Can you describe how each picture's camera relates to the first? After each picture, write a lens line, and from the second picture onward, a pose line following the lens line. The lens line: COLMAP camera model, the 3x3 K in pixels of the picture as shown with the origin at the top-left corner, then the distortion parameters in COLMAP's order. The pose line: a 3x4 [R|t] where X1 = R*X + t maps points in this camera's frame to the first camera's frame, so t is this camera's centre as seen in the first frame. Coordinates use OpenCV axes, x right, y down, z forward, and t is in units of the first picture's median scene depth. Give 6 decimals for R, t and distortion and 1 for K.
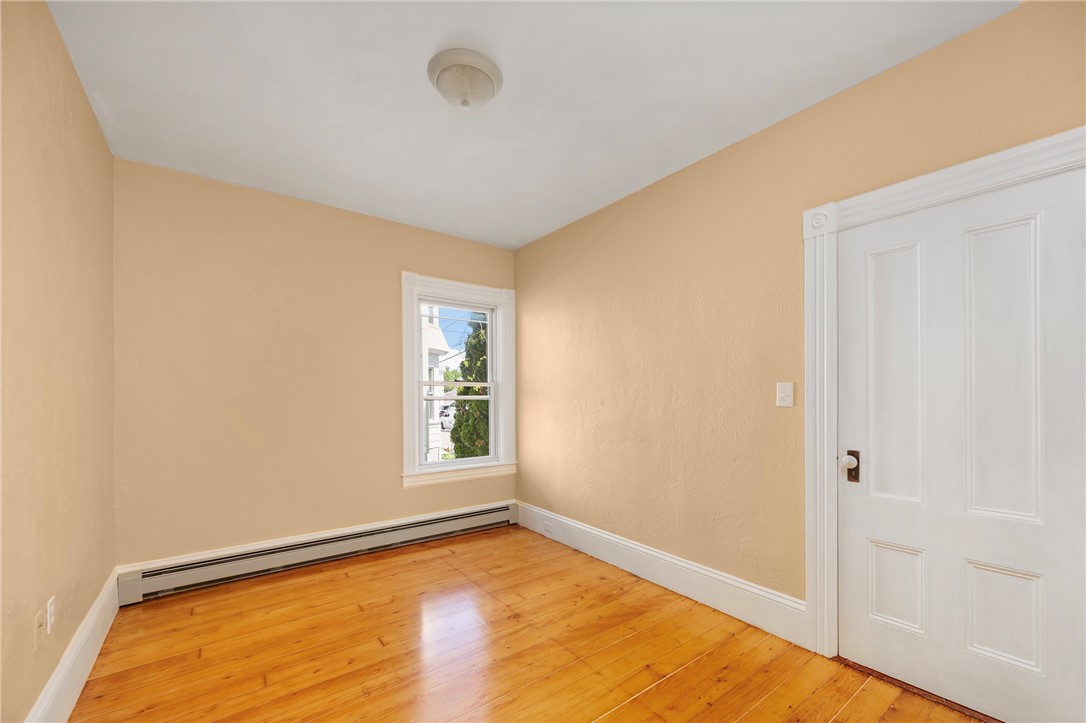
lens RADIAL K [[431.9, 0, 550.6], [0, 431.9, 399.2], [0, 0, 1]] dist [0.001082, -0.000438]
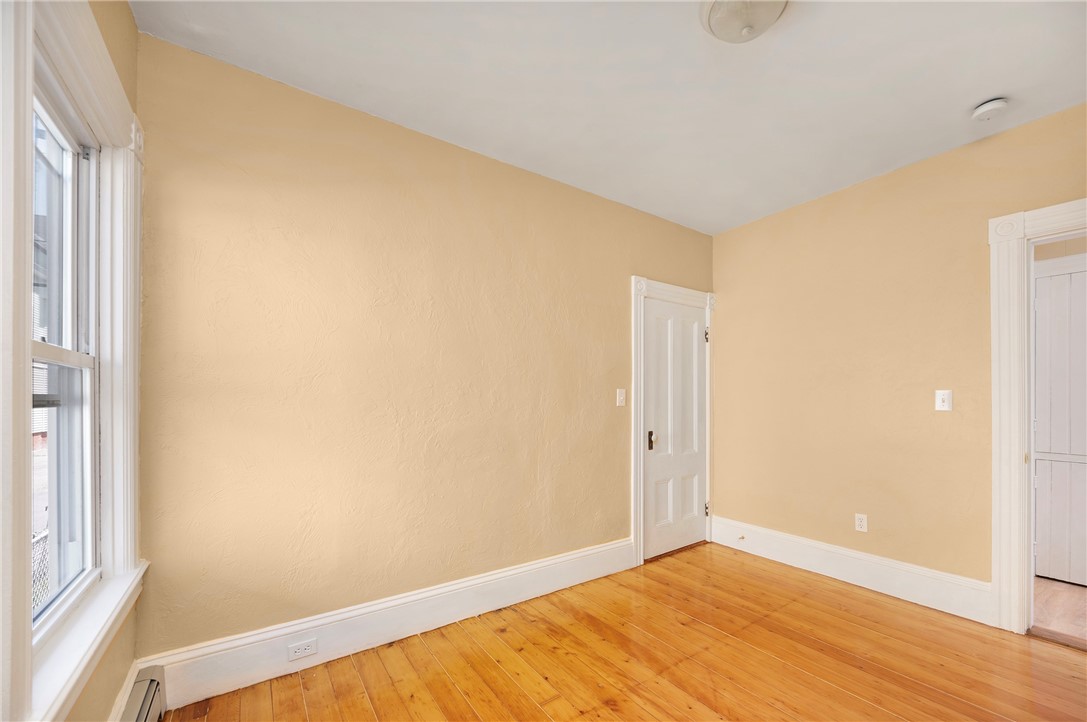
lens RADIAL K [[432.3, 0, 551.1], [0, 432.3, 398.8], [0, 0, 1]] dist [0.001082, -0.000438]
pose [[0.039005, 0.002258, 0.999236, -0.782605], [0.001621, 0.999996, -0.002323, -0.005050], [-0.999238, 0.001711, 0.039001, 1.038791]]
